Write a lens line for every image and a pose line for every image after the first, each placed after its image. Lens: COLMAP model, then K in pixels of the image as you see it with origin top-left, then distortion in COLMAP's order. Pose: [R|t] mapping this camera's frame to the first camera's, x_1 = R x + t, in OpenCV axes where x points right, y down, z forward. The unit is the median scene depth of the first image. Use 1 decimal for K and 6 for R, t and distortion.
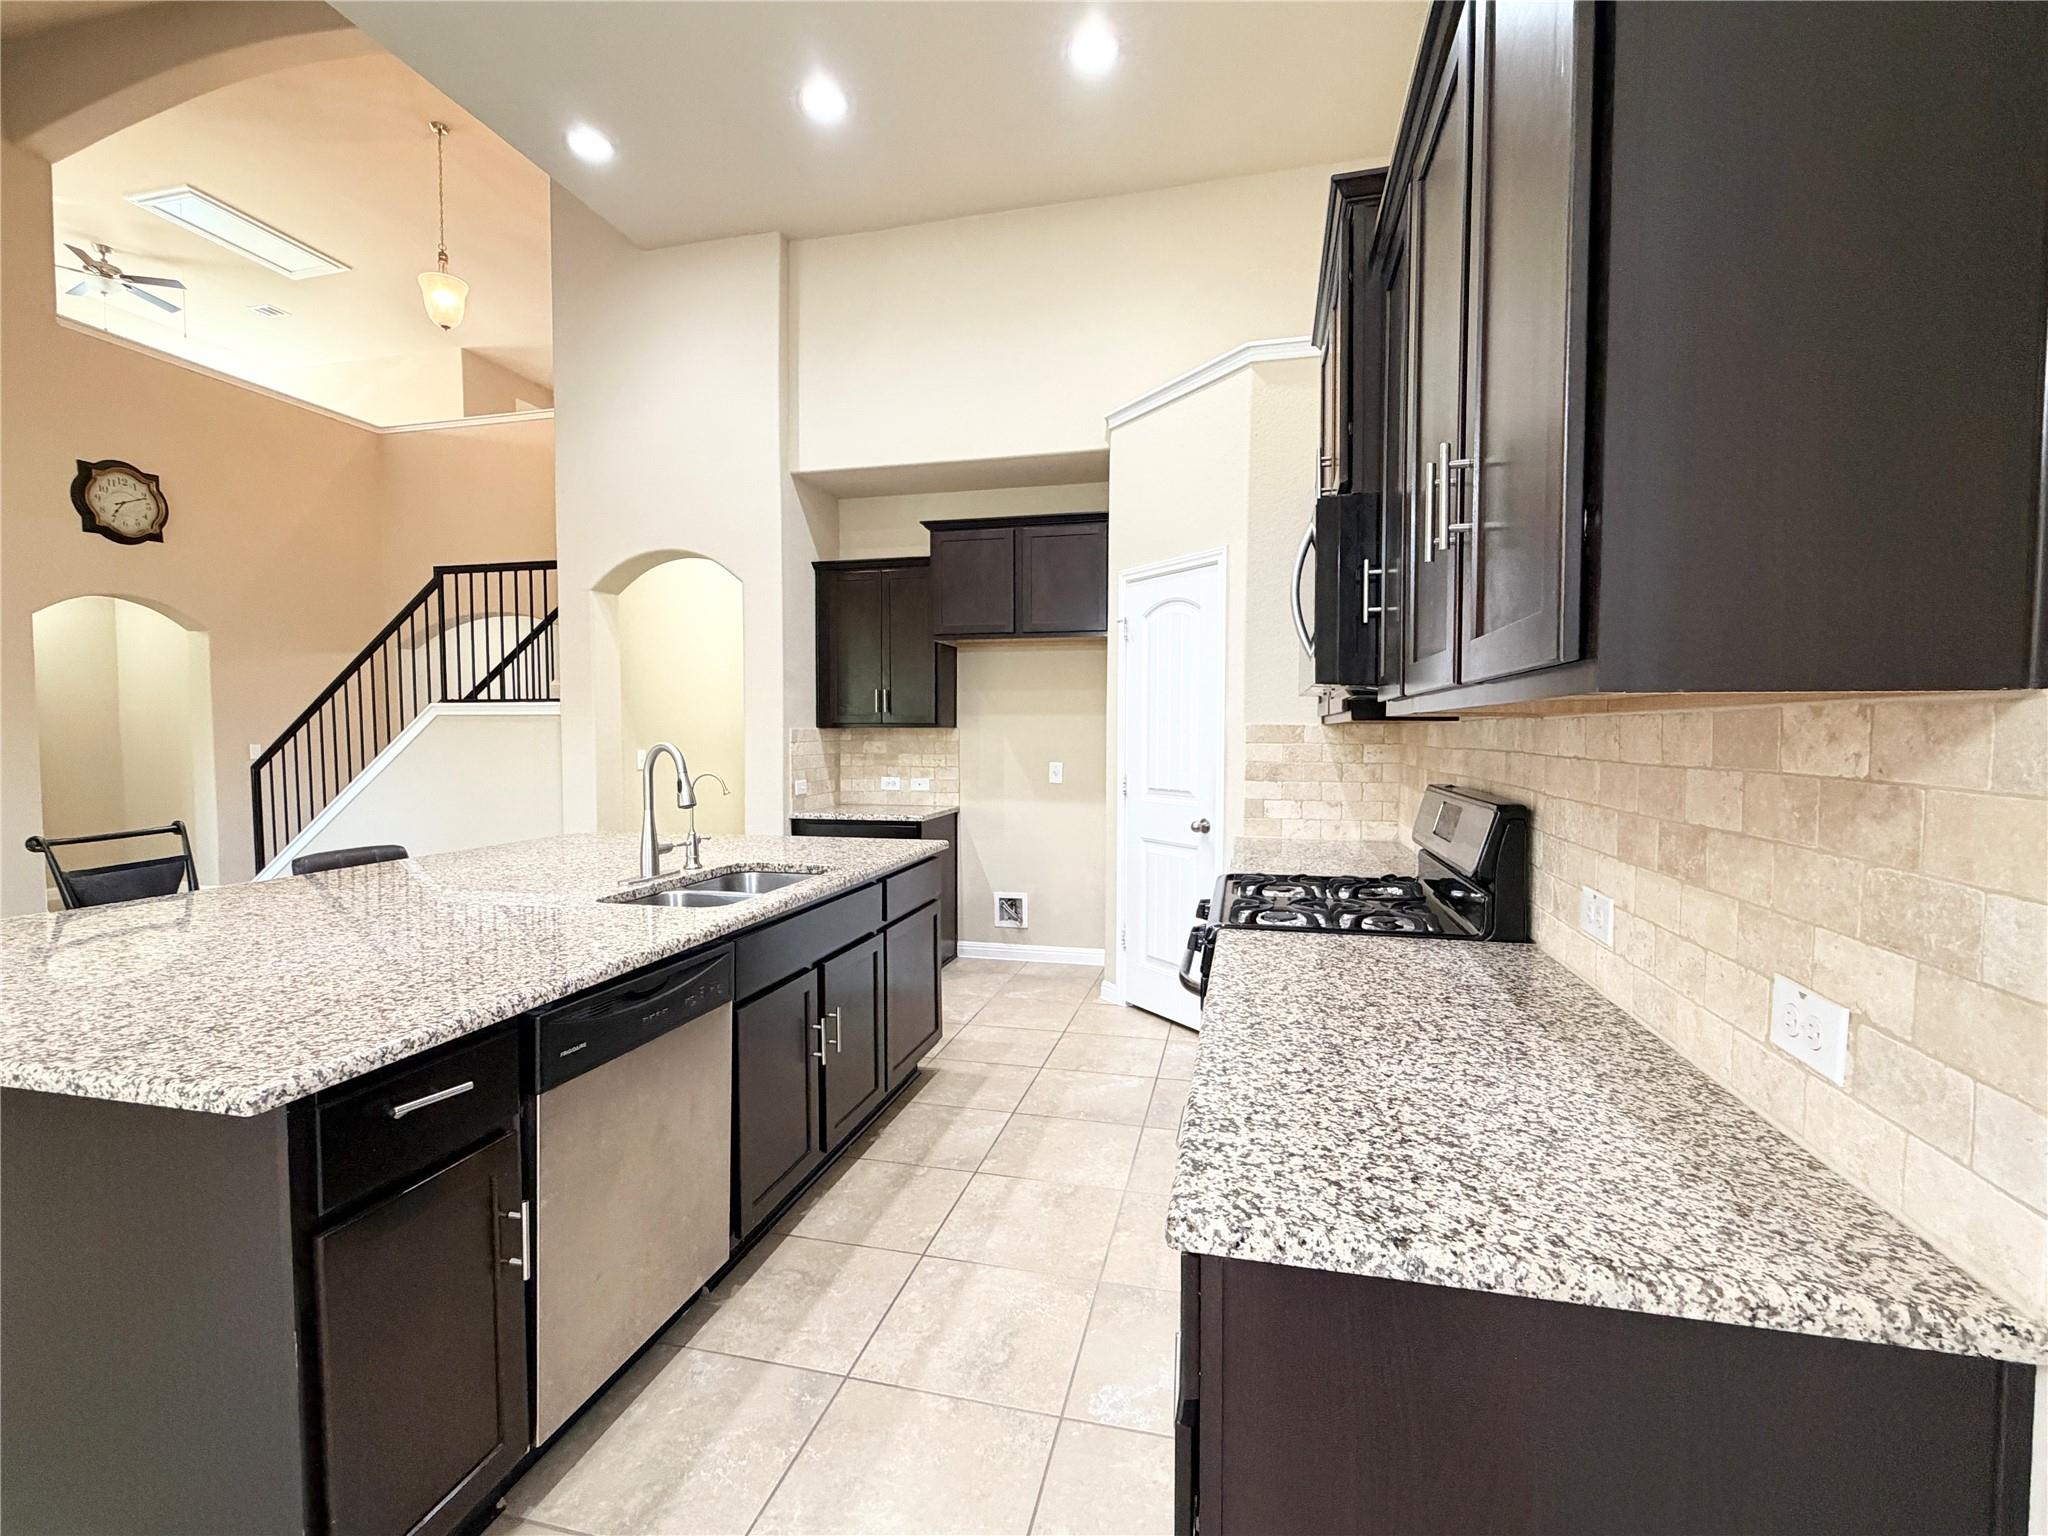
lens RADIAL K [[923.1, 0, 1024.0], [0, 923.1, 768.0], [0, 0, 1]] dist [0.002248, -0.000656]
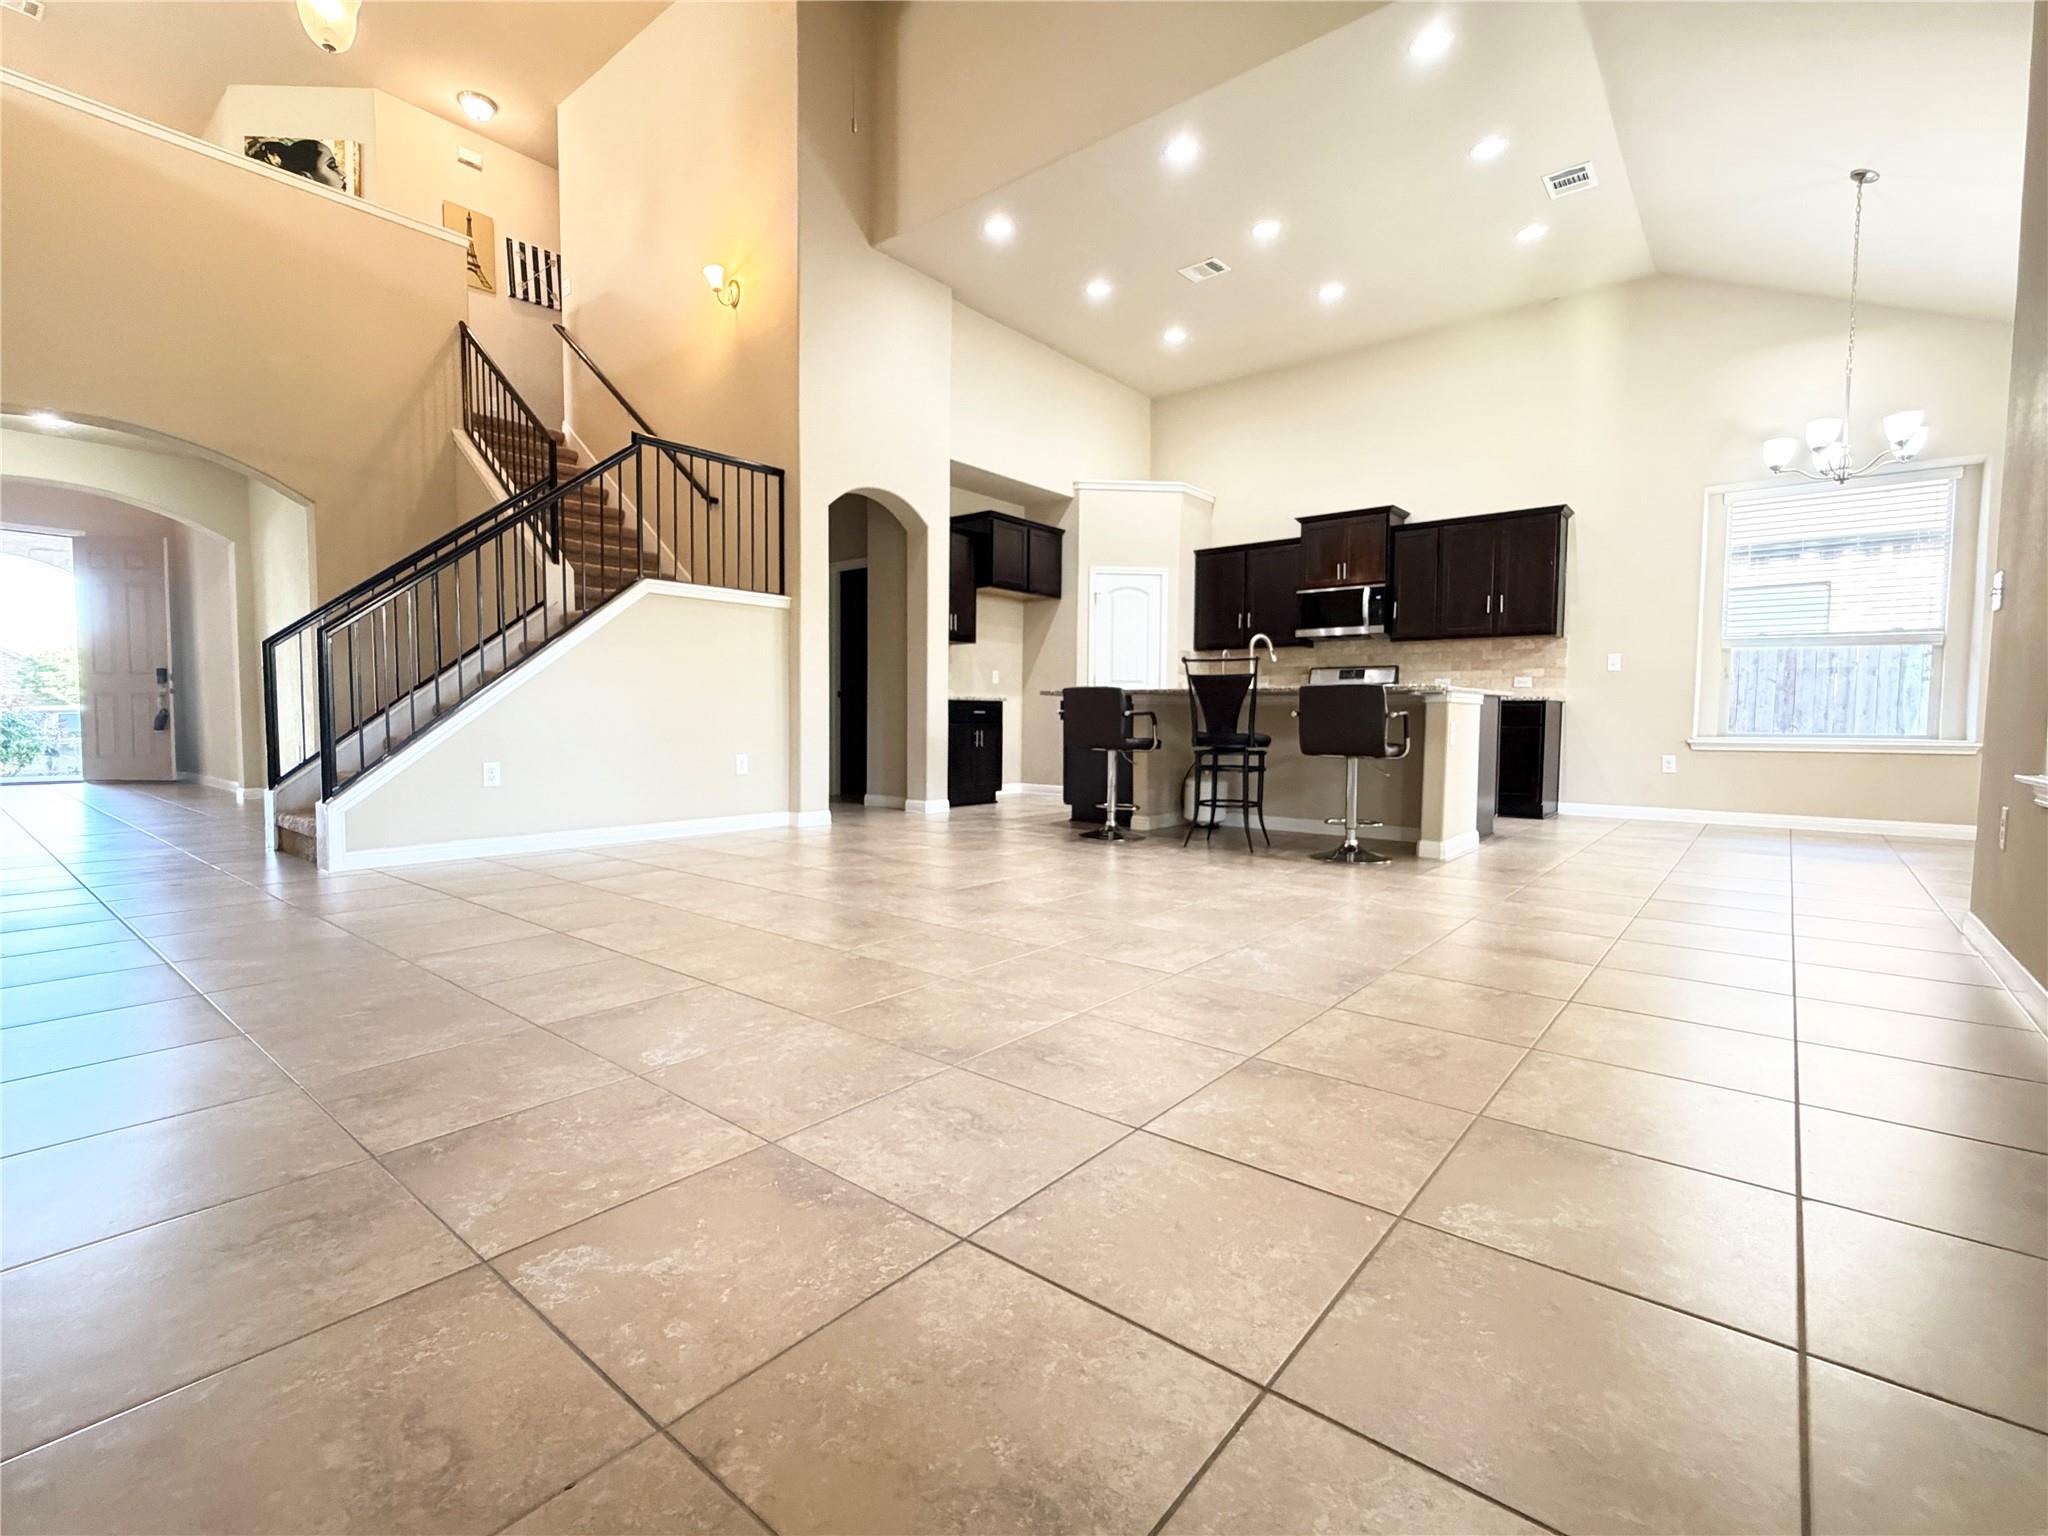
lens RADIAL K [[925.6, 0, 1024.0], [0, 925.6, 768.0], [0, 0, 1]] dist [0.000821, -0.000051]
pose [[0.422808, -0.048235, 0.904935, -1.964837], [0.032230, 0.998751, 0.038177, 0.143101], [-0.905646, 0.013024, 0.423834, 0.381792]]
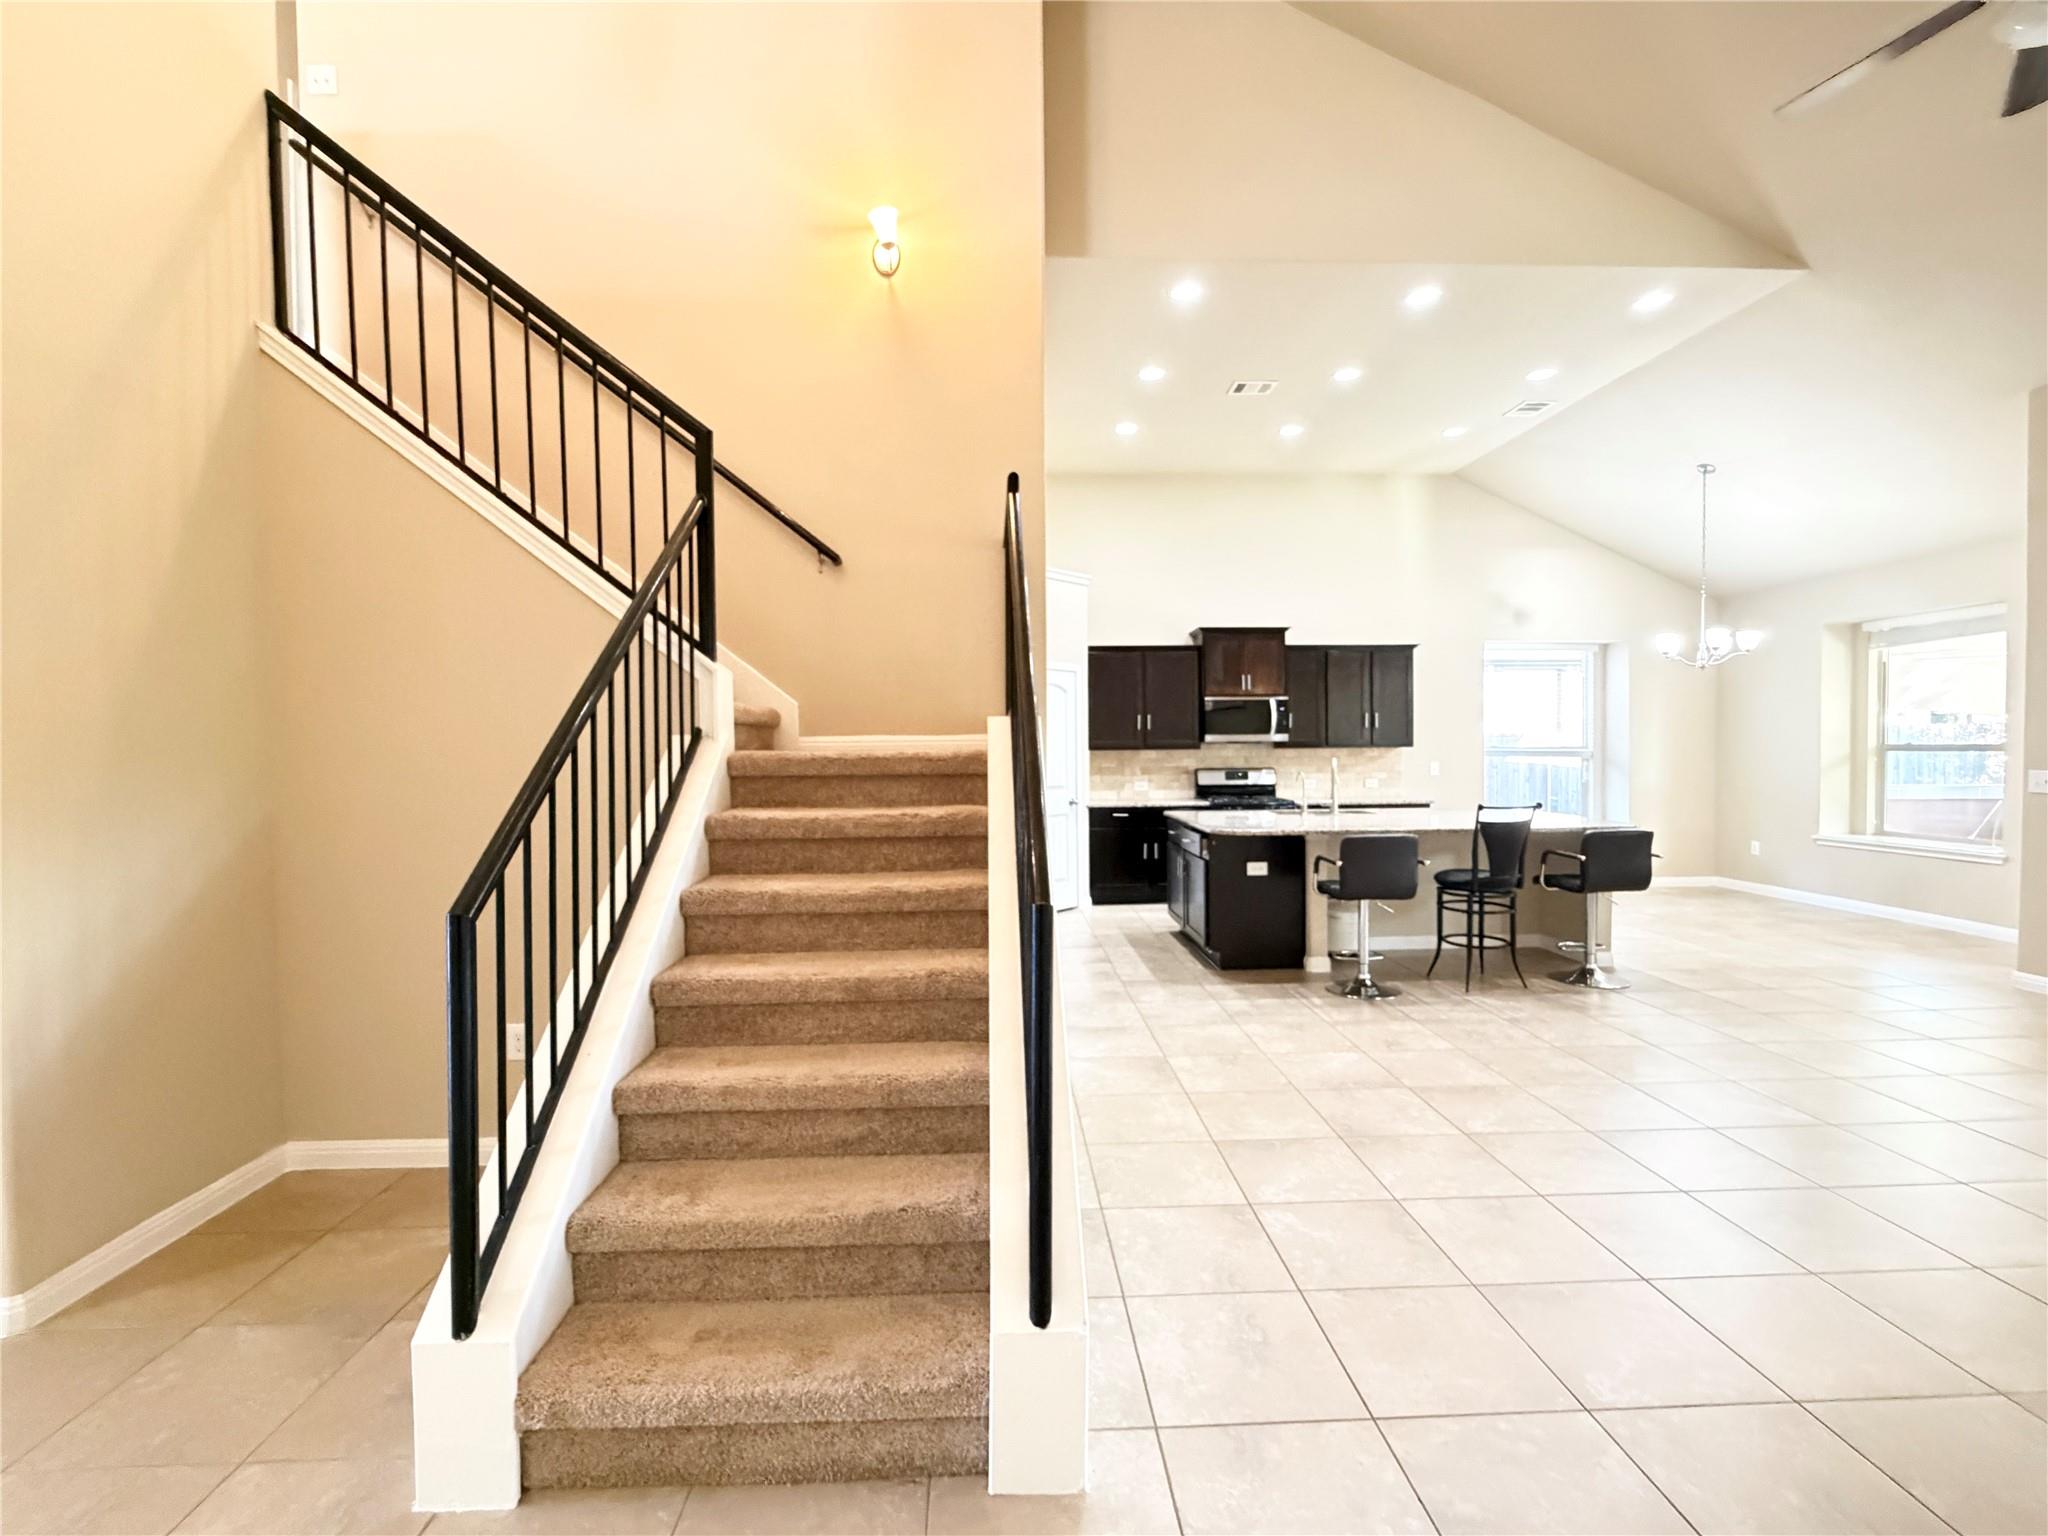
lens RADIAL K [[925.6, 0, 1024.0], [0, 925.6, 768.0], [0, 0, 1]] dist [0.000821, -0.000051]
pose [[-0.285563, -0.018972, 0.958172, -1.745761], [0.047294, 0.998307, 0.033861, -0.085610], [-0.957192, 0.054985, -0.284182, 1.740978]]
